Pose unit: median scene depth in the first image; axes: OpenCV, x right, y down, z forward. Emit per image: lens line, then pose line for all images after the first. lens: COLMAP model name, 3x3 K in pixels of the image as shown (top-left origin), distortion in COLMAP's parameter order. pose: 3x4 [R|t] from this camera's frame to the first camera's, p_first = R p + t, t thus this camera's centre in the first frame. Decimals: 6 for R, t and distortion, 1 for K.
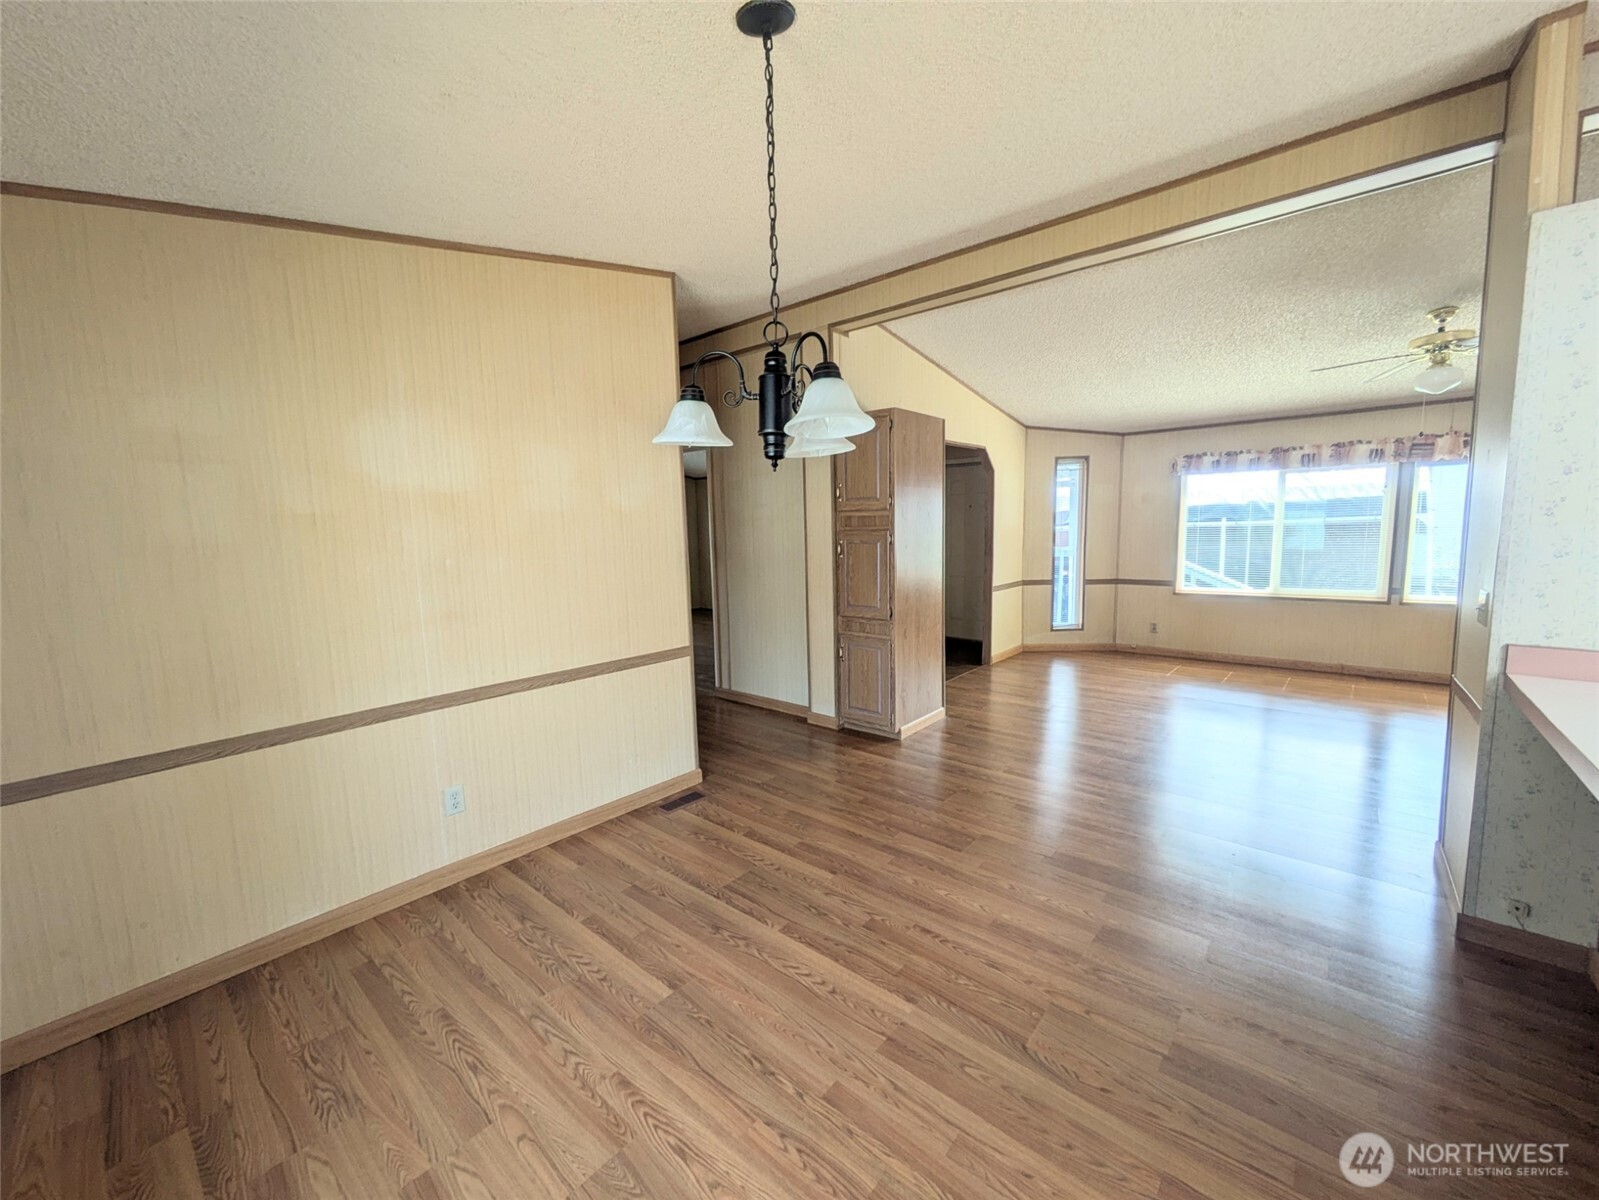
lens RADIAL K [[631.7, 0, 795.1], [0, 631.7, 599.1], [0, 0, 1]] dist [0.002334, 0.000020]
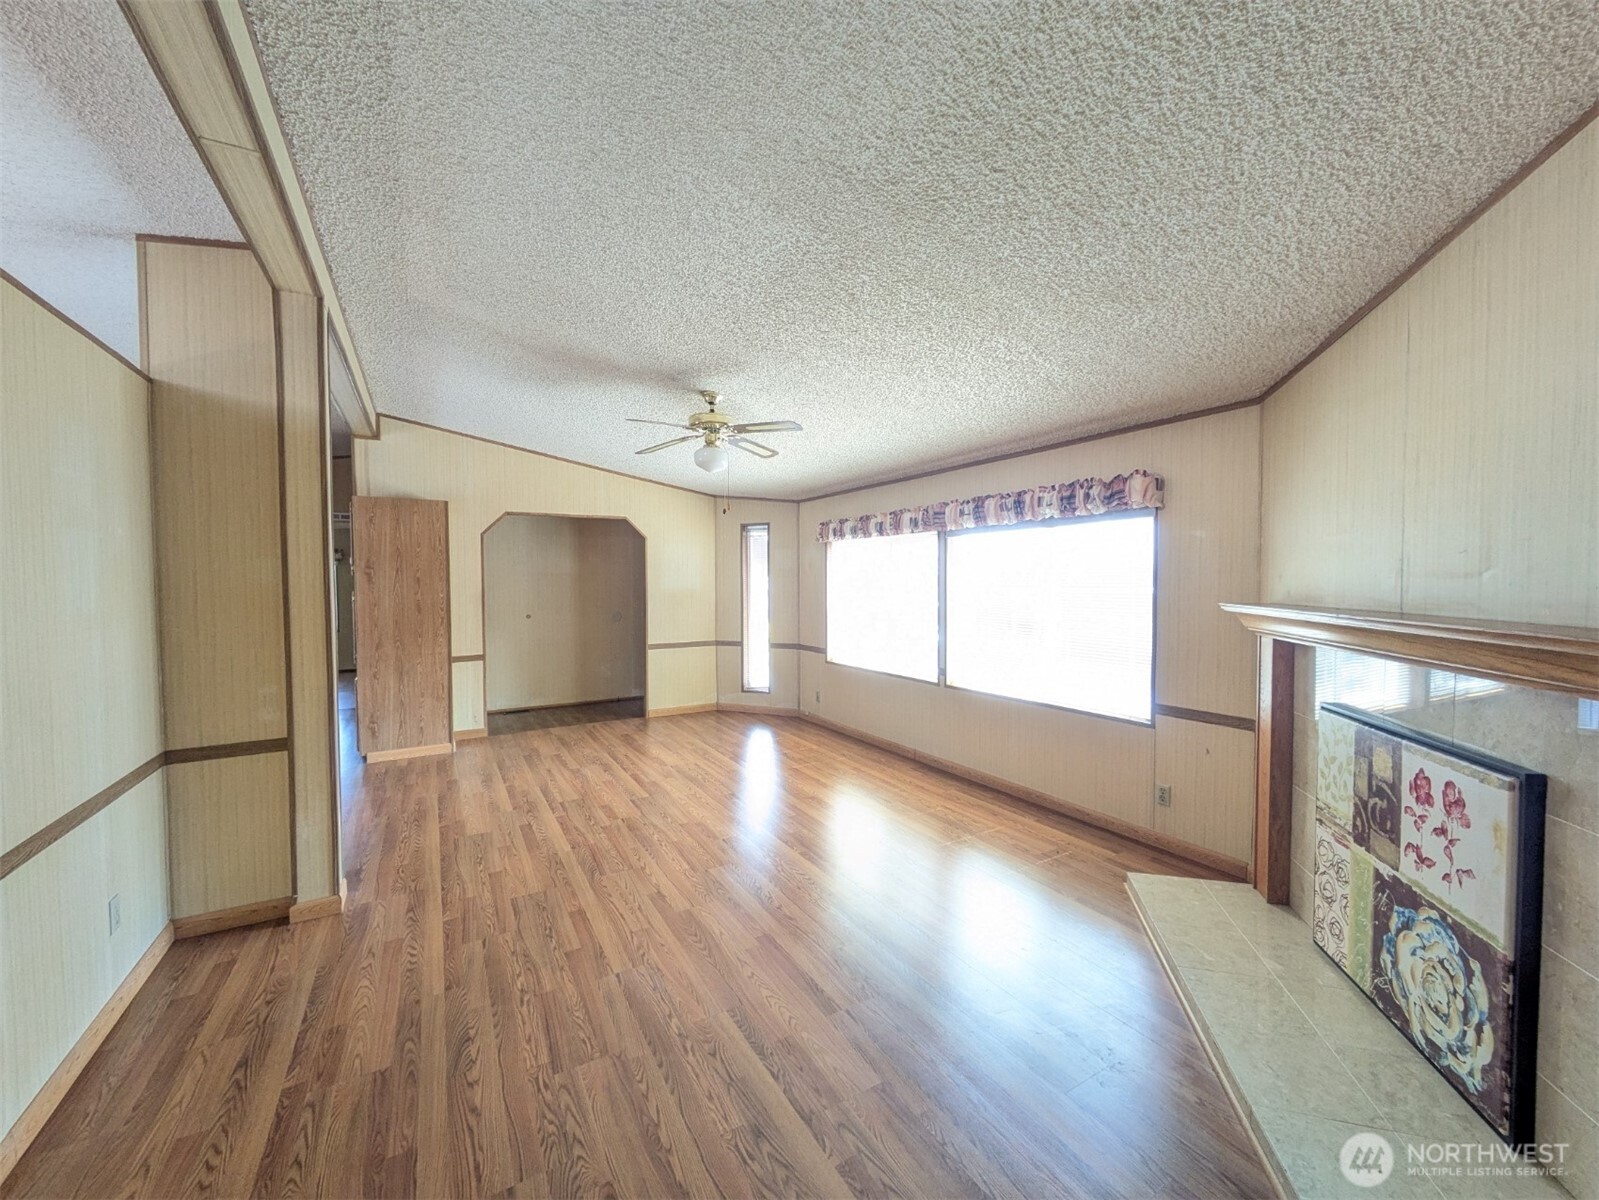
lens RADIAL K [[631.7, 0, 795.1], [0, 631.7, 599.1], [0, 0, 1]] dist [0.002334, 0.000020]
pose [[0.947280, 0.029185, -0.319075, 1.074508], [-0.054385, 0.996038, -0.070356, -0.042567], [0.315758, 0.084000, 0.945114, 0.071971]]
